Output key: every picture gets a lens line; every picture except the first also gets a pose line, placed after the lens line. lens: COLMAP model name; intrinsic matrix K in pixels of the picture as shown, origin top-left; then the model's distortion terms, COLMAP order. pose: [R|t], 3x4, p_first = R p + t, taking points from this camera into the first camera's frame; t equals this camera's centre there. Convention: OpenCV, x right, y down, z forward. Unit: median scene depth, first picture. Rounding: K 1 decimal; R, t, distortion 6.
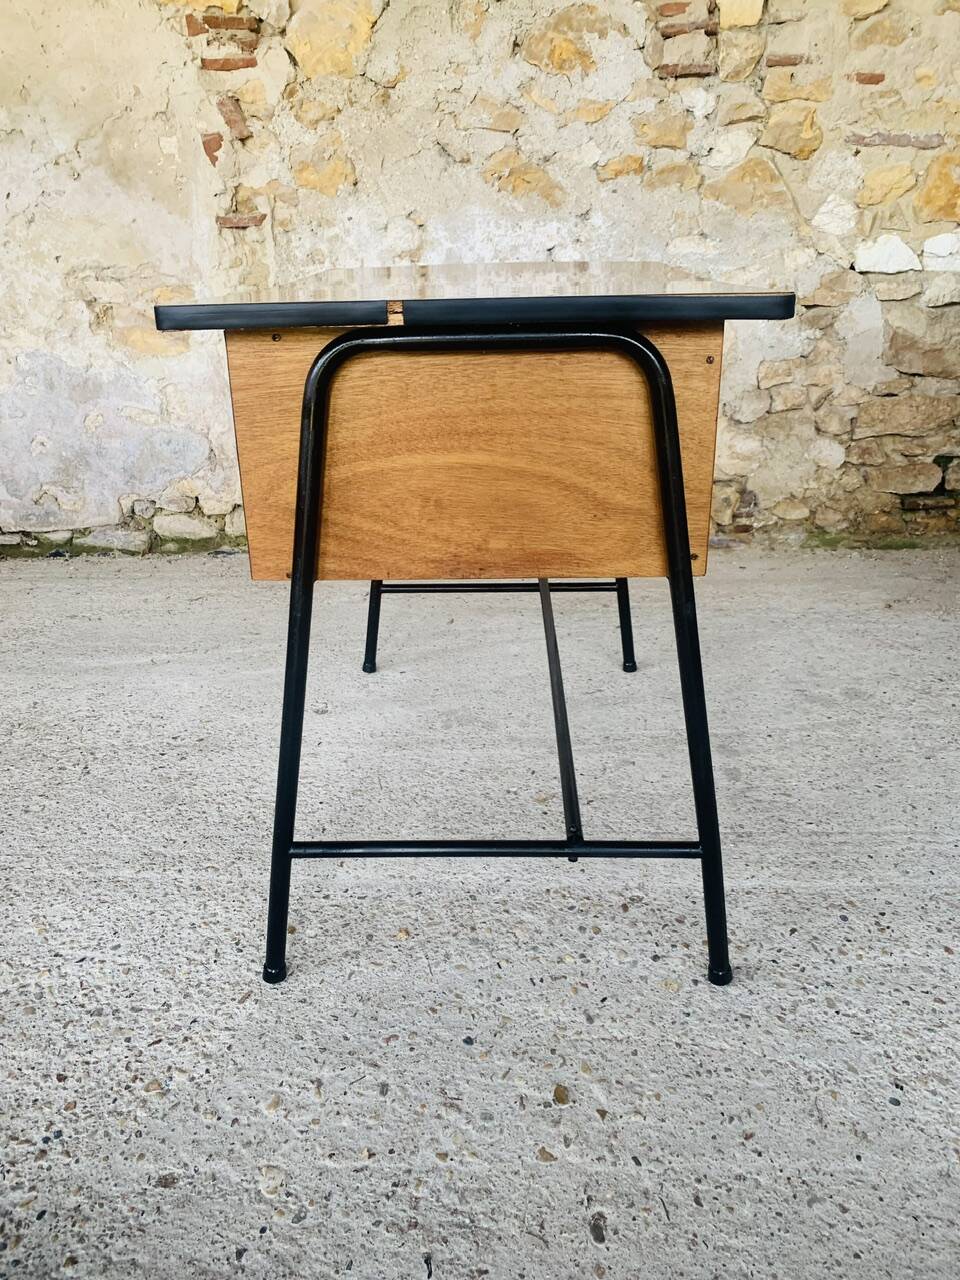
lens RADIAL K [[994.7, 0, 473.8], [0, 994.7, 644.4], [0, 0, 1]] dist [0.003135, -0.014602]
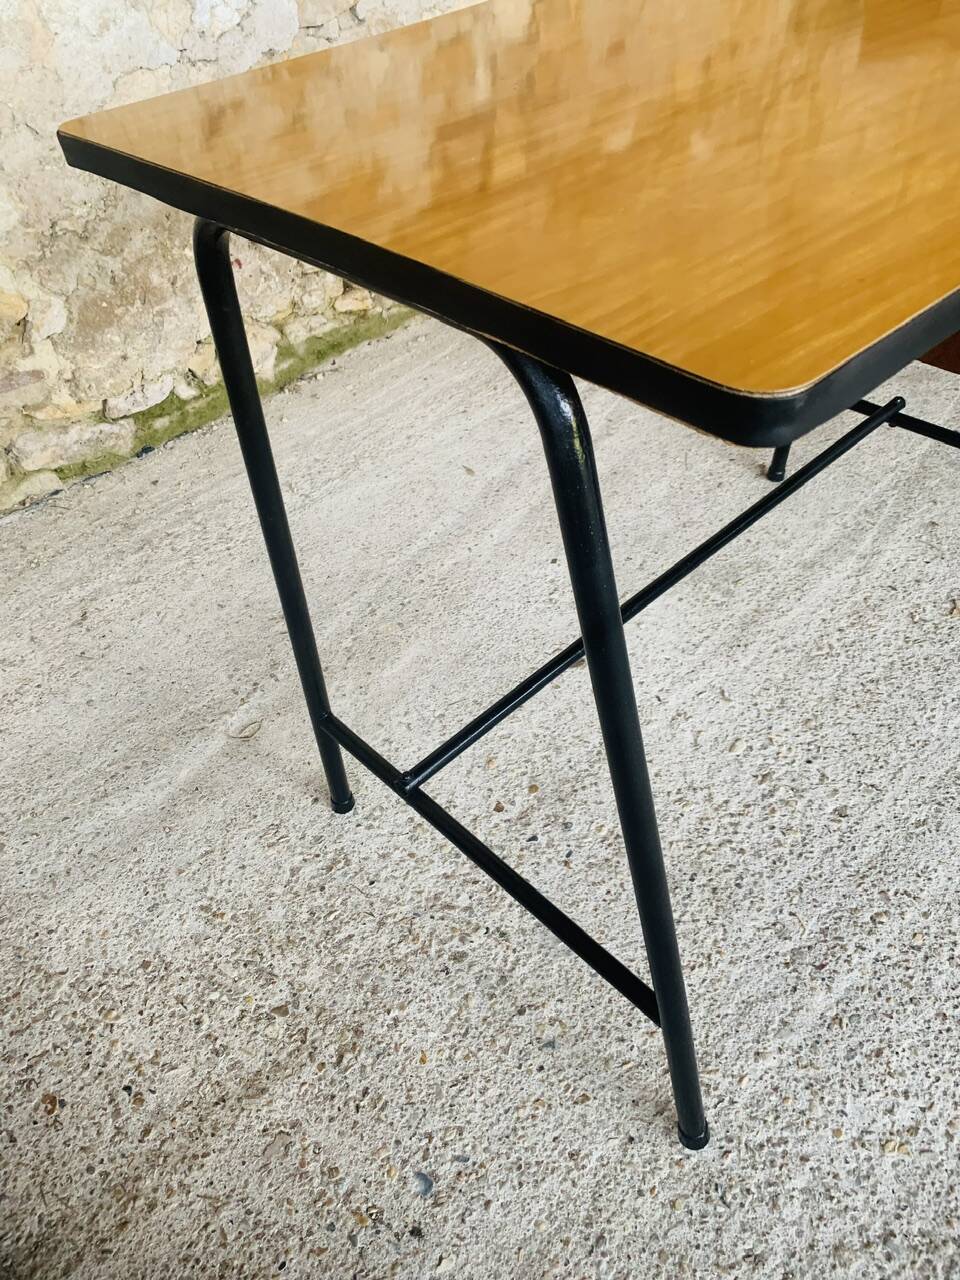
lens RADIAL K [[994.7, 0, 487.7], [0, 994.7, 649.7], [0, 0, 1]] dist [0.003135, -0.014602]
pose [[0.703017, -0.520789, 0.484300, -0.577976], [0.343320, 0.844907, 0.410199, -0.272693], [-0.622815, -0.122107, 0.772781, 0.515366]]
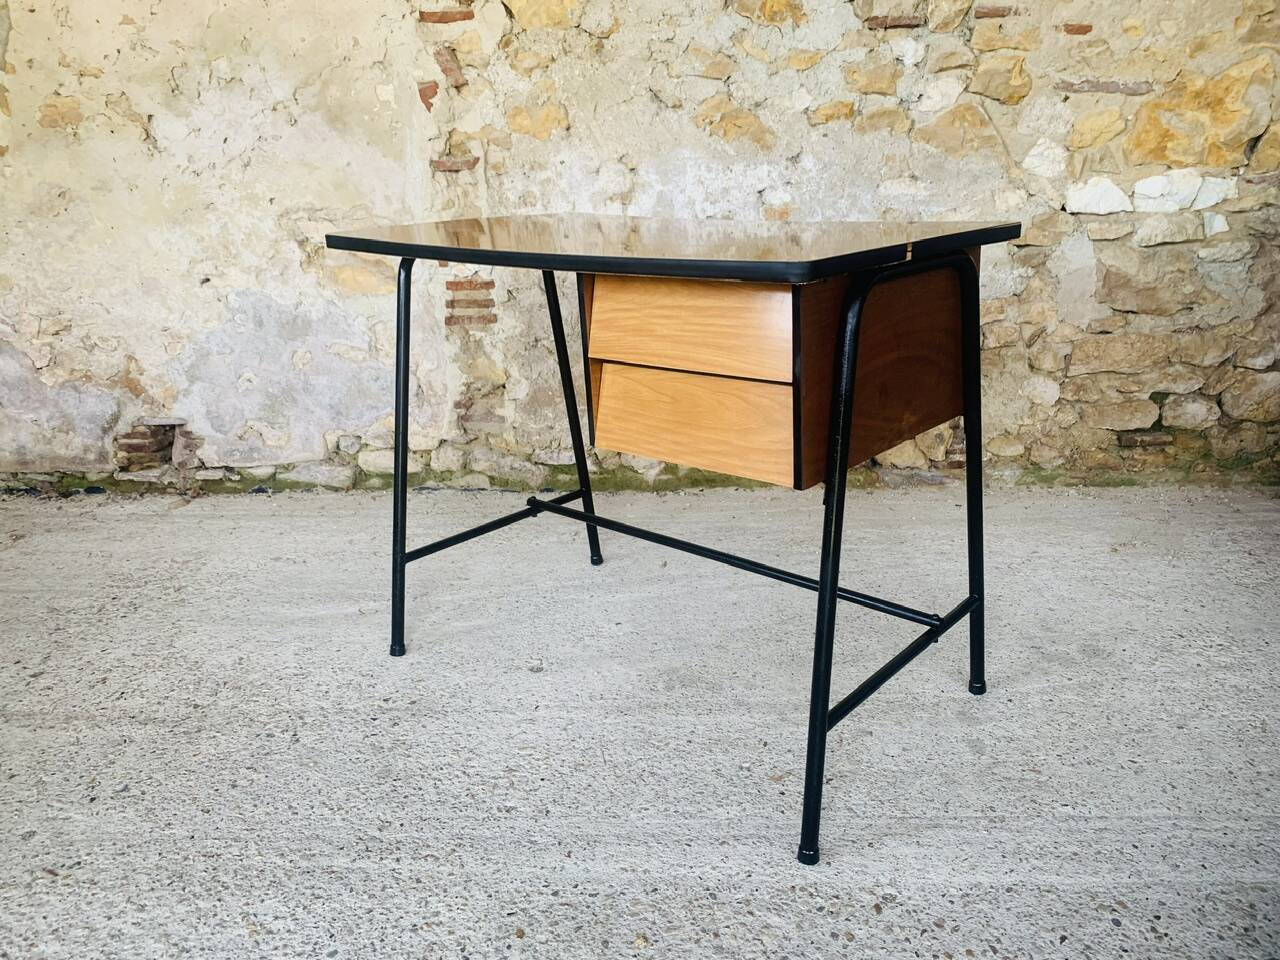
lens RADIAL K [[994.7, 0, 646.8], [0, 994.7, 464.6], [0, 0, 1]] dist [0.003135, -0.014602]
pose [[0.999965, 0.000313, -0.008358, -0.042284], [-0.001005, 0.996549, -0.083001, -0.053593], [0.008303, 0.083006, 0.996514, 0.028169]]
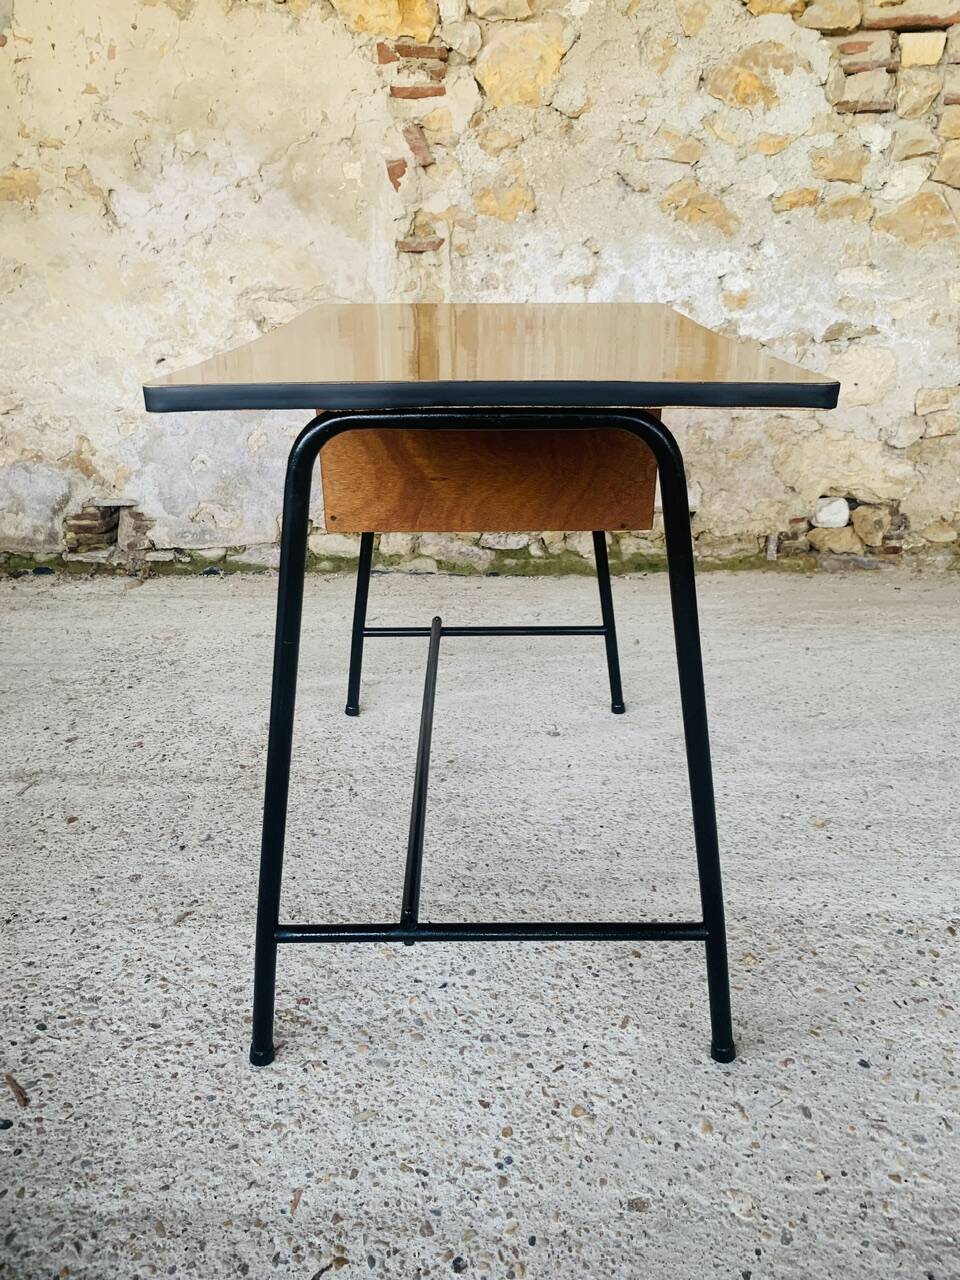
lens RADIAL K [[994.7, 0, 481.1], [0, 994.7, 641.2], [0, 0, 1]] dist [0.003135, -0.014602]
pose [[0.999673, 0.004120, 0.025249, -0.272152], [-0.003890, 0.999950, -0.009162, -0.018551], [-0.025286, 0.009060, 0.999639, -0.016283]]
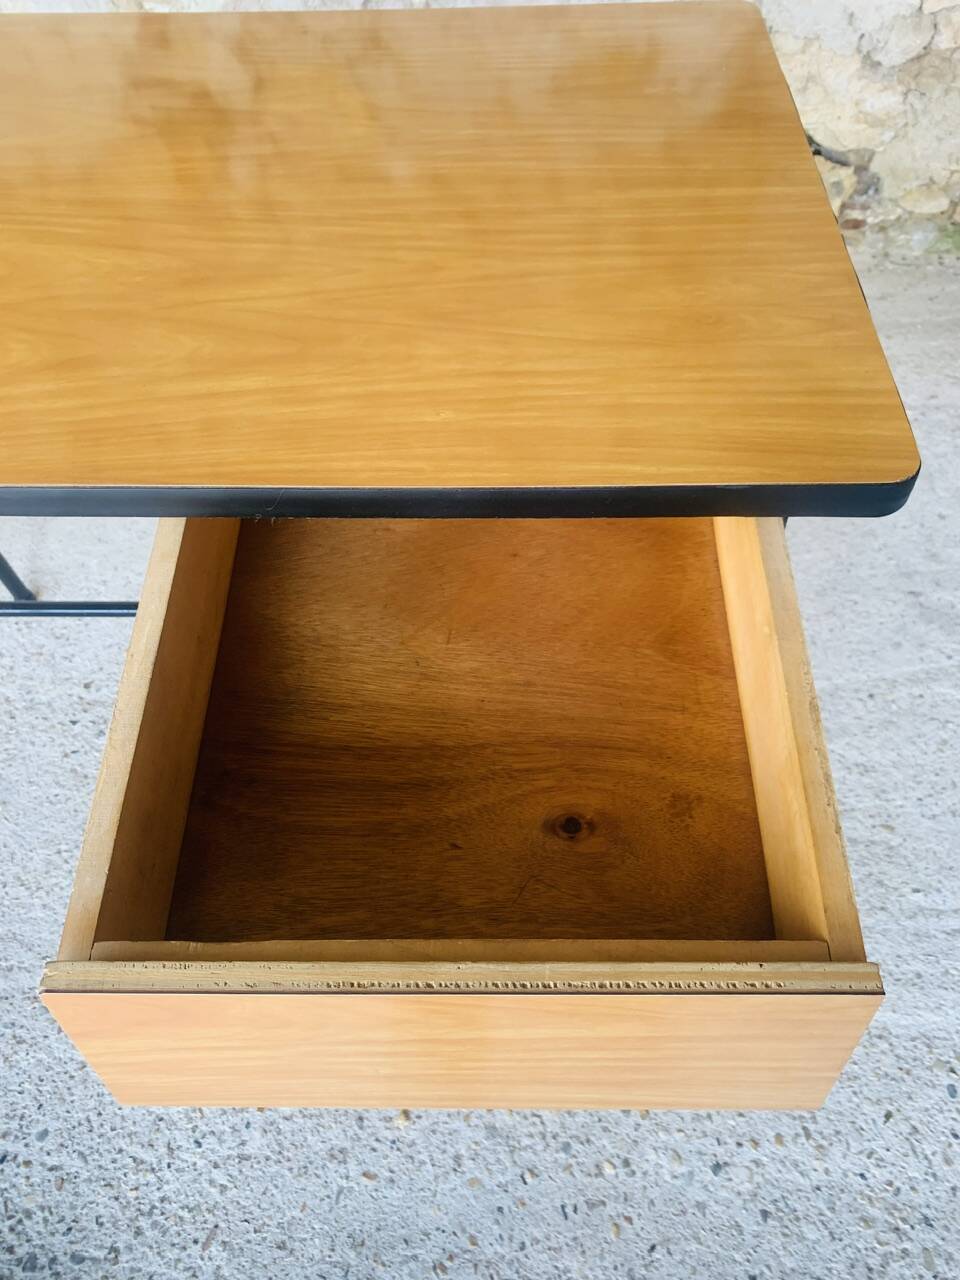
lens RADIAL K [[994.7, 0, 480.3], [0, 994.7, 642.1], [0, 0, 1]] dist [0.003135, -0.014602]
pose [[0.999836, -0.001026, 0.018062, -0.015933], [-0.007999, 0.870420, 0.492245, -0.314752], [-0.016227, -0.492309, 0.870269, 0.356984]]
